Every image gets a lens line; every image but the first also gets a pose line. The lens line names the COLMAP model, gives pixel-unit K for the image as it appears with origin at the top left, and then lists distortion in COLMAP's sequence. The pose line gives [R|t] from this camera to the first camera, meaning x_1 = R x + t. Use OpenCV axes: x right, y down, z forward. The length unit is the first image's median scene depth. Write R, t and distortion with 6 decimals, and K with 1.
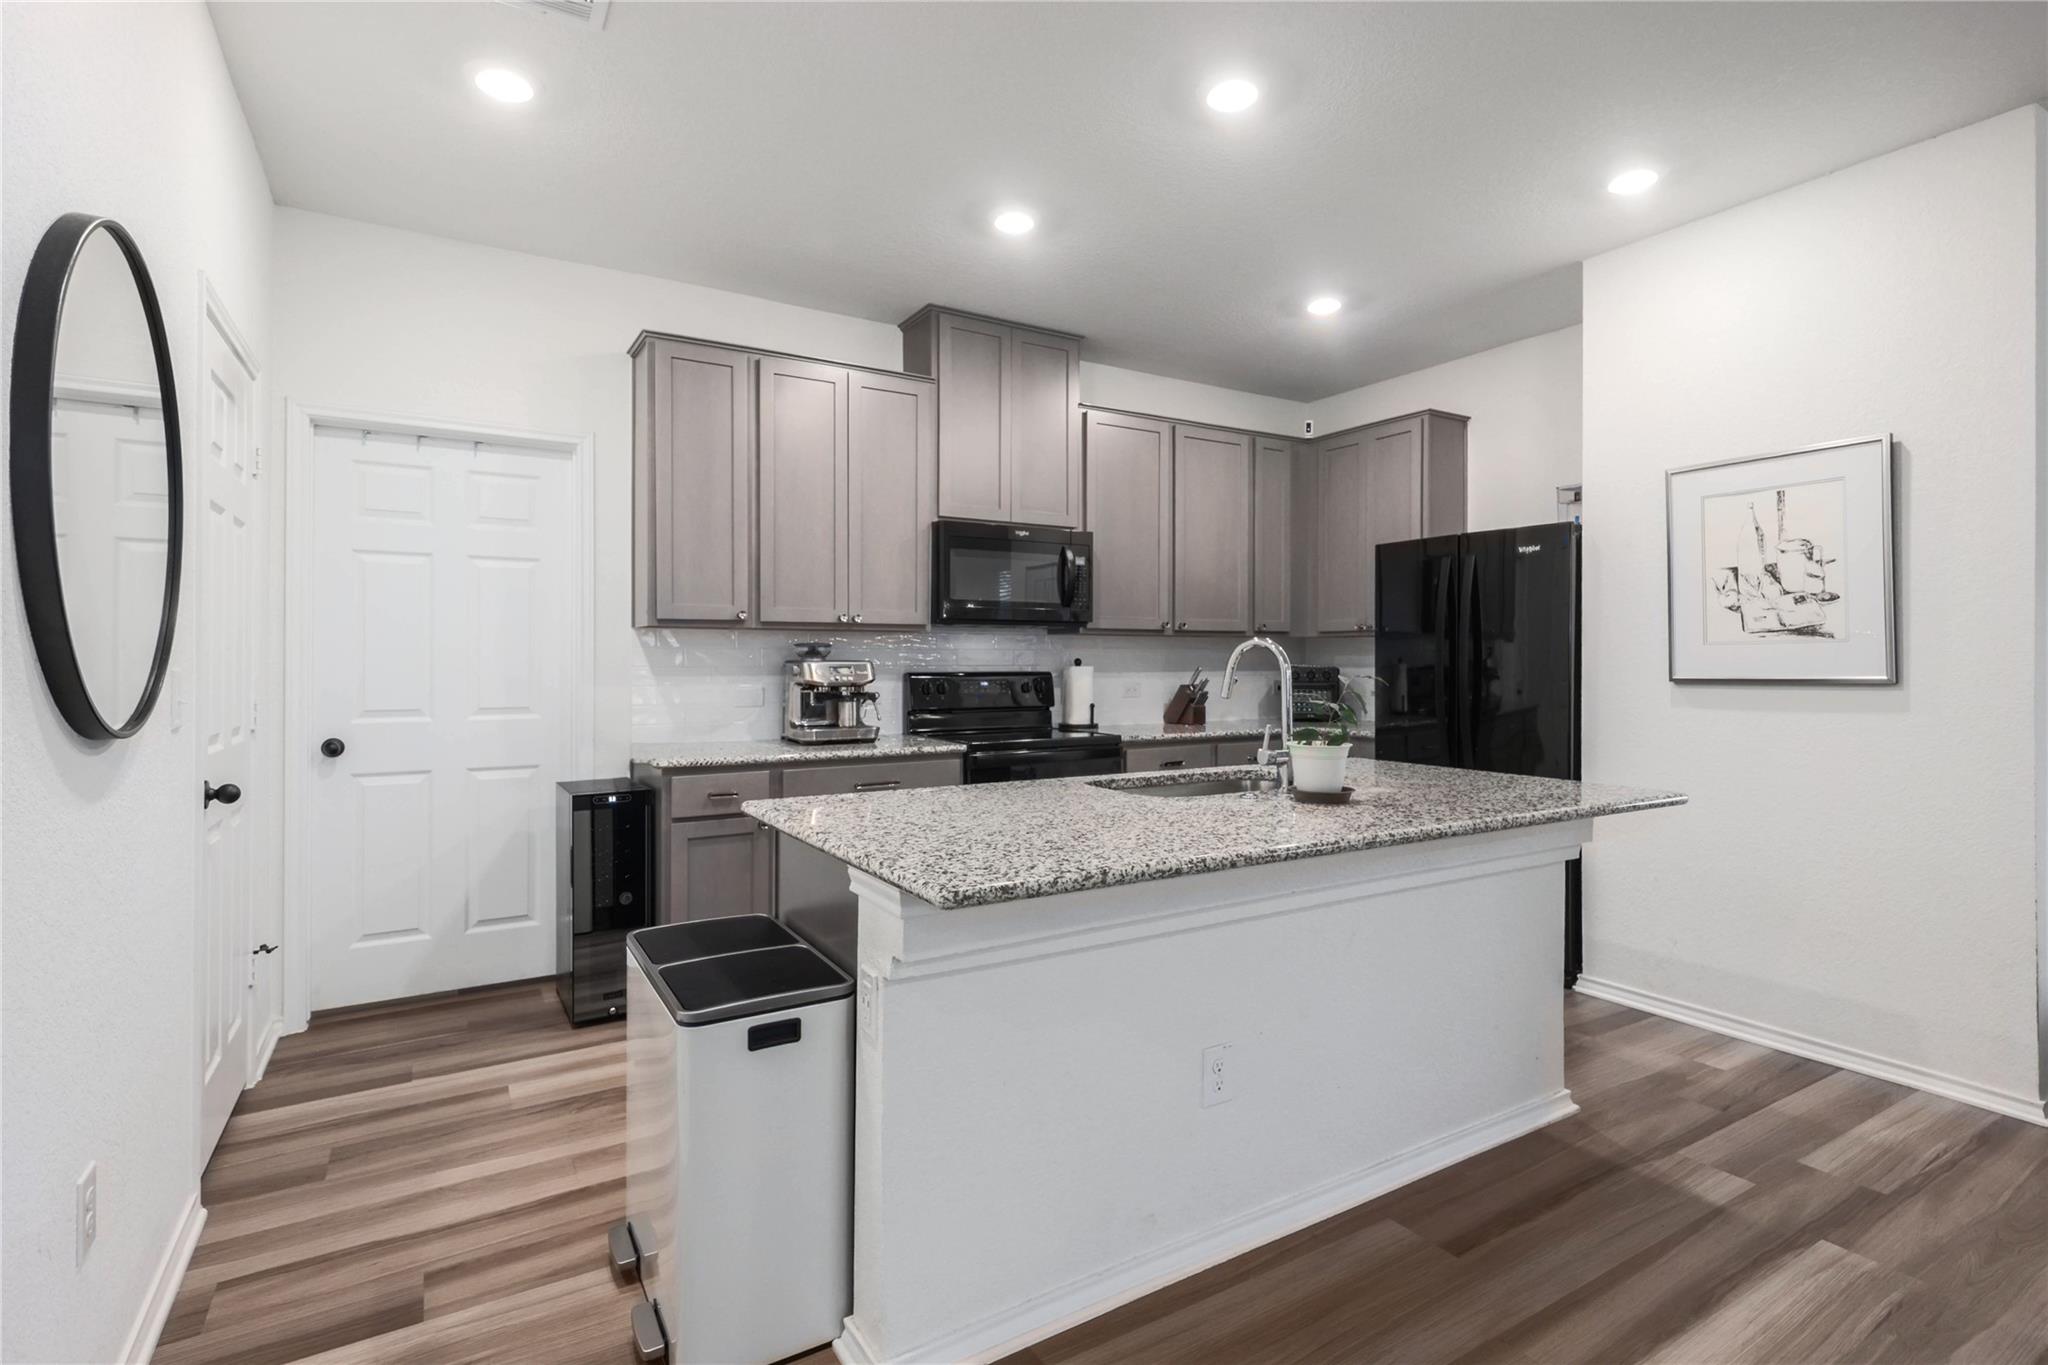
lens RADIAL K [[982.7, 0, 1019.9], [0, 982.7, 671.0], [0, 0, 1]] dist [0.014340, -0.000496]
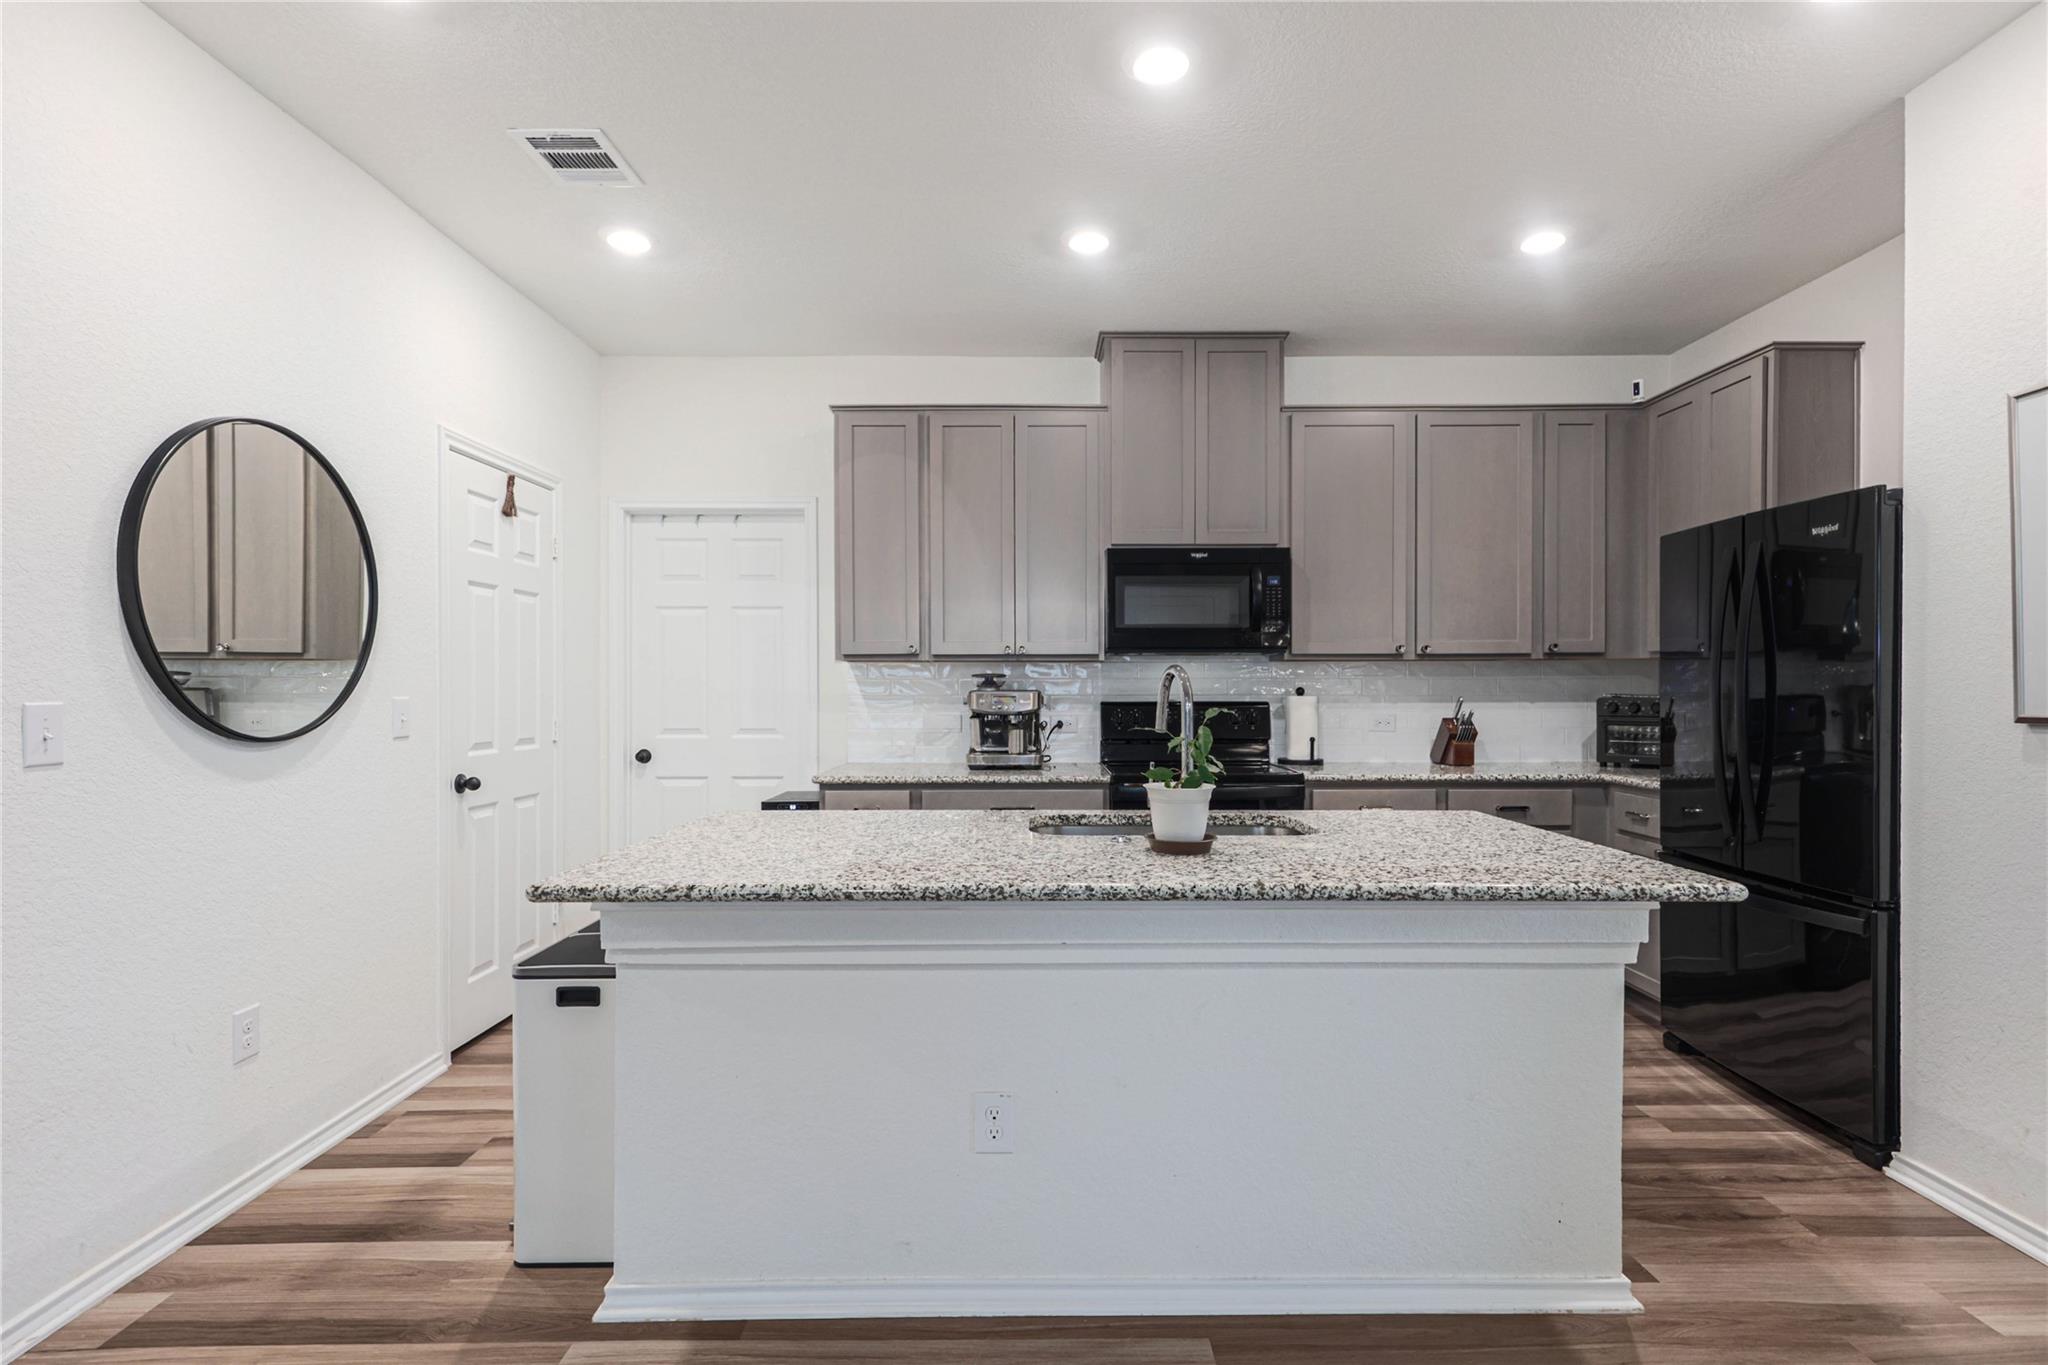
lens RADIAL K [[1001.4, 0, 1029.3], [0, 1001.4, 704.0], [0, 0, 1]] dist [0.013473, -0.000425]
pose [[0.859423, 0.006610, -0.511223, 0.385999], [-0.003486, 0.999969, 0.007068, -0.003334], [0.511254, -0.004292, 0.859419, 0.093352]]
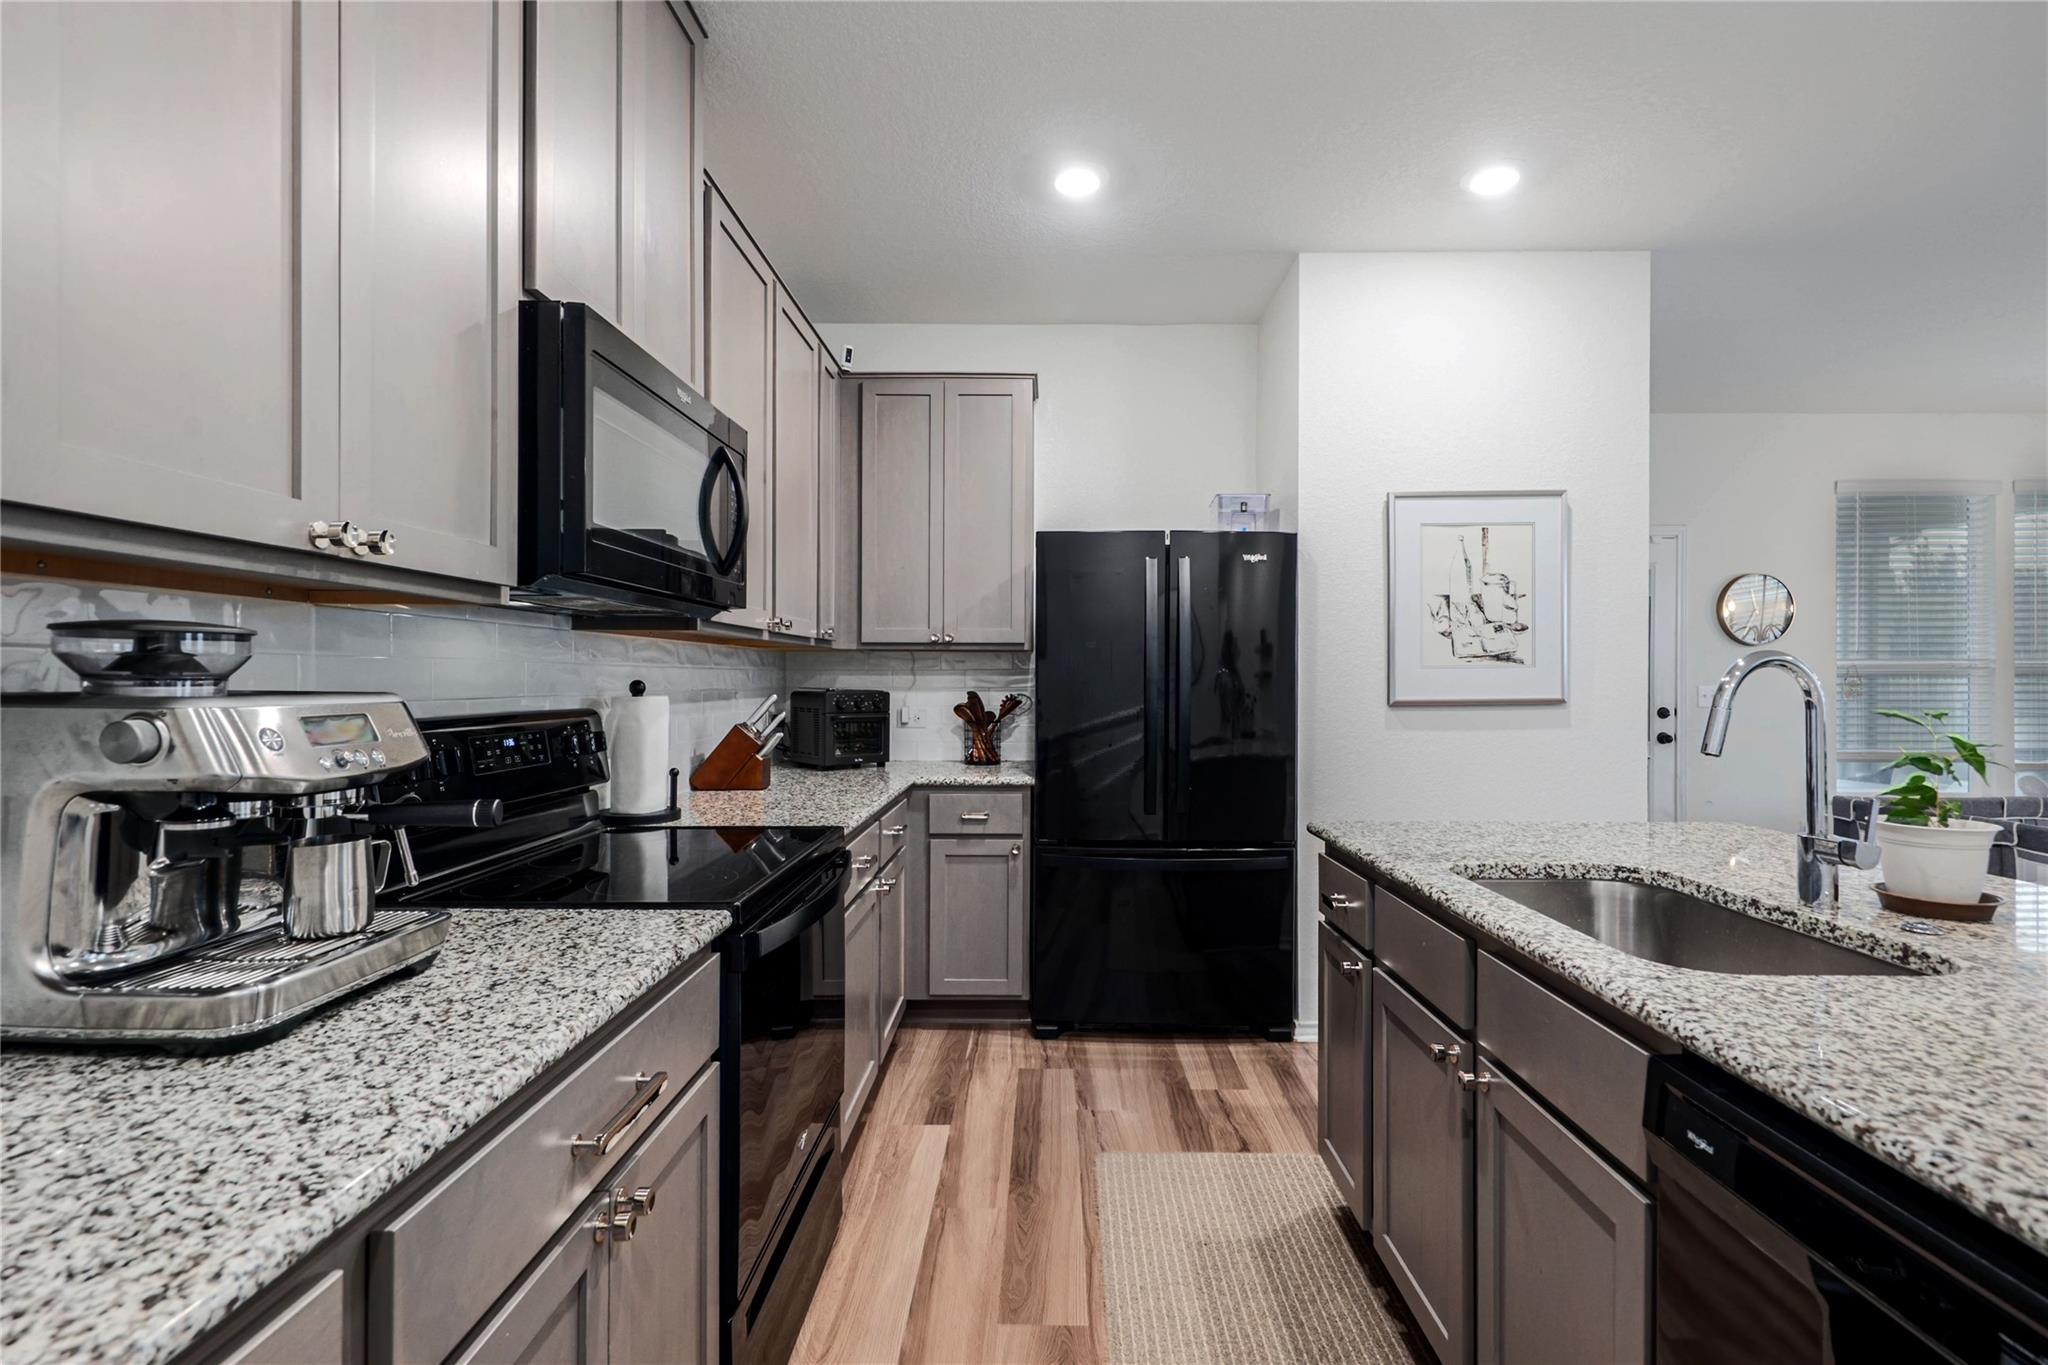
lens RADIAL K [[959.4, 0, 1047.5], [0, 959.4, 682.9], [0, 0, 1]] dist [0.014776, -0.007288]
pose [[0.511100, -0.003304, 0.859515, -0.309216], [0.008170, 0.999966, -0.001014, -0.011405], [-0.859482, 0.007541, 0.511110, 0.696879]]
